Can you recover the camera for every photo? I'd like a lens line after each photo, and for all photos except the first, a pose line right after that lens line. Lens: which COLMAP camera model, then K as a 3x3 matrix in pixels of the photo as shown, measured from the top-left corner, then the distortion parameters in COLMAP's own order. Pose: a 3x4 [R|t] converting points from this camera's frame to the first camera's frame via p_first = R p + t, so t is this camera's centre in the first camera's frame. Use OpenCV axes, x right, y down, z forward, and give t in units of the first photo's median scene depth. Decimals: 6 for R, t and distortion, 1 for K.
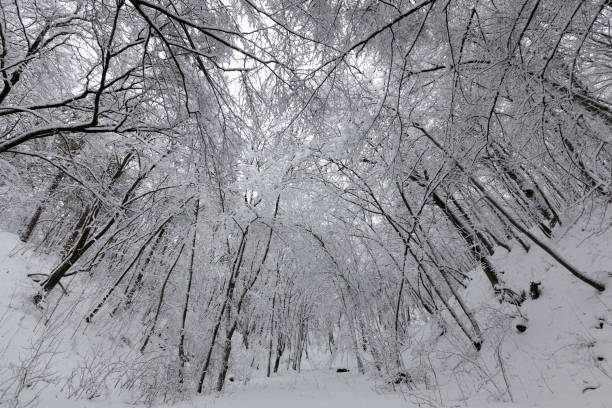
lens RADIAL K [[269.1, 0, 304.8], [0, 269.1, 202.7], [0, 0, 1]] dist [0.000021, -0.000169]
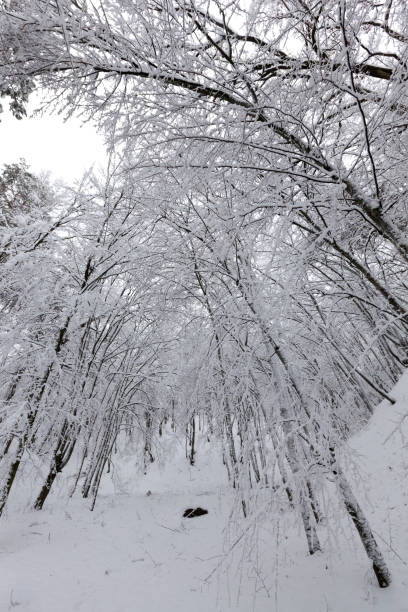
lens RADIAL K [[269.1, 0, 204.0], [0, 269.1, 306.0], [0, 0, 1]] dist [0.000021, -0.000169]
pose [[0.950740, 0.193777, 0.241959, -0.026076], [-0.187551, 0.981045, -0.048733, 0.401728], [-0.246816, 0.000953, 0.969062, 0.738930]]
